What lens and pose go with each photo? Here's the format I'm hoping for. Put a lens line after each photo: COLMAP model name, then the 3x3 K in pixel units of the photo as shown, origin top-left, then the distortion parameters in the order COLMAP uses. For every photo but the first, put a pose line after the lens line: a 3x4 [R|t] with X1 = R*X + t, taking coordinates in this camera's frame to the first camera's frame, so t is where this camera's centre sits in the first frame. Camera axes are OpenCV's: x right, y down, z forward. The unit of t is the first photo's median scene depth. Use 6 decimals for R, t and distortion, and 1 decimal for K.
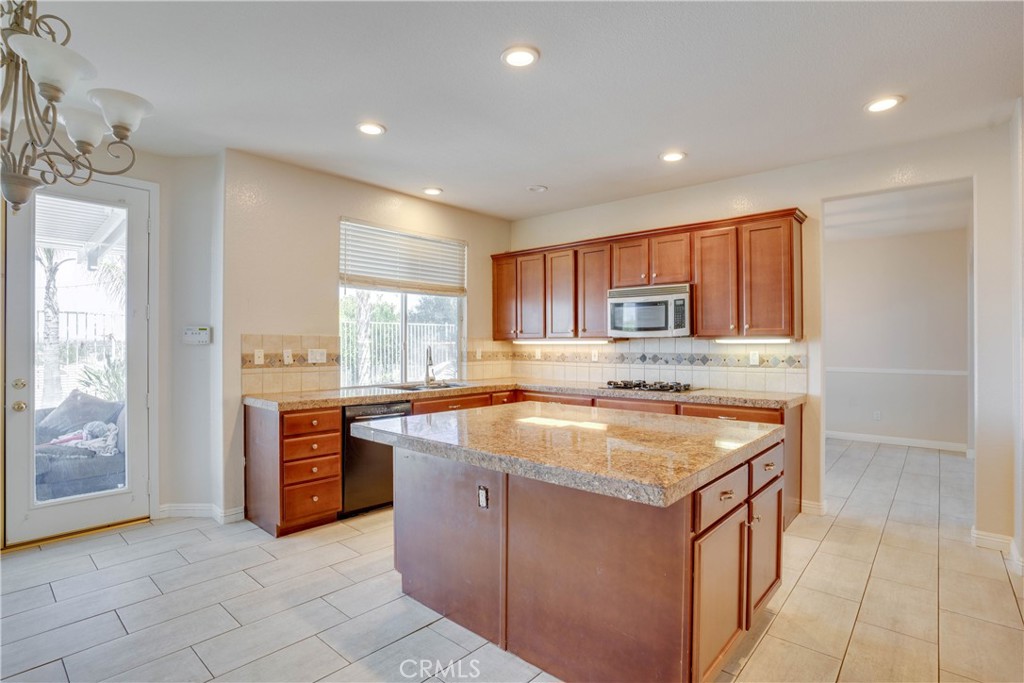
lens RADIAL K [[504.2, 0, 507.9], [0, 504.2, 336.7], [0, 0, 1]] dist [-0.086808, 0.041383]
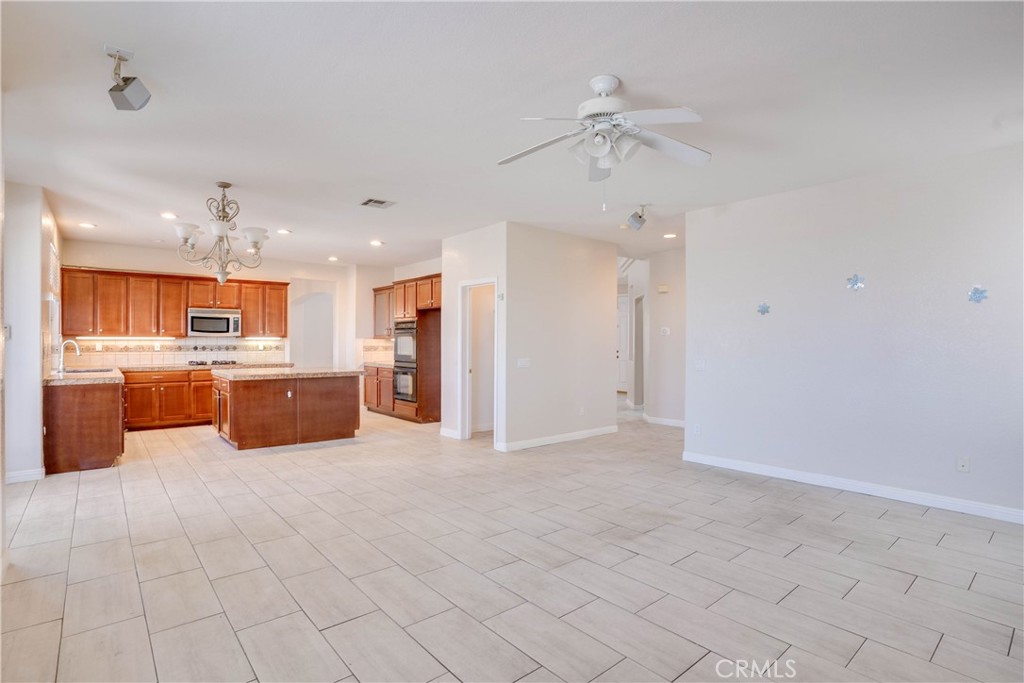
lens RADIAL K [[504.2, 0, 507.9], [0, 504.2, 336.7], [0, 0, 1]] dist [-0.086808, 0.041383]
pose [[0.137226, 0.006925, 0.990516, -1.416060], [-0.018980, 0.999810, -0.004361, -0.009852], [-0.990358, -0.018202, 0.137331, -0.333252]]
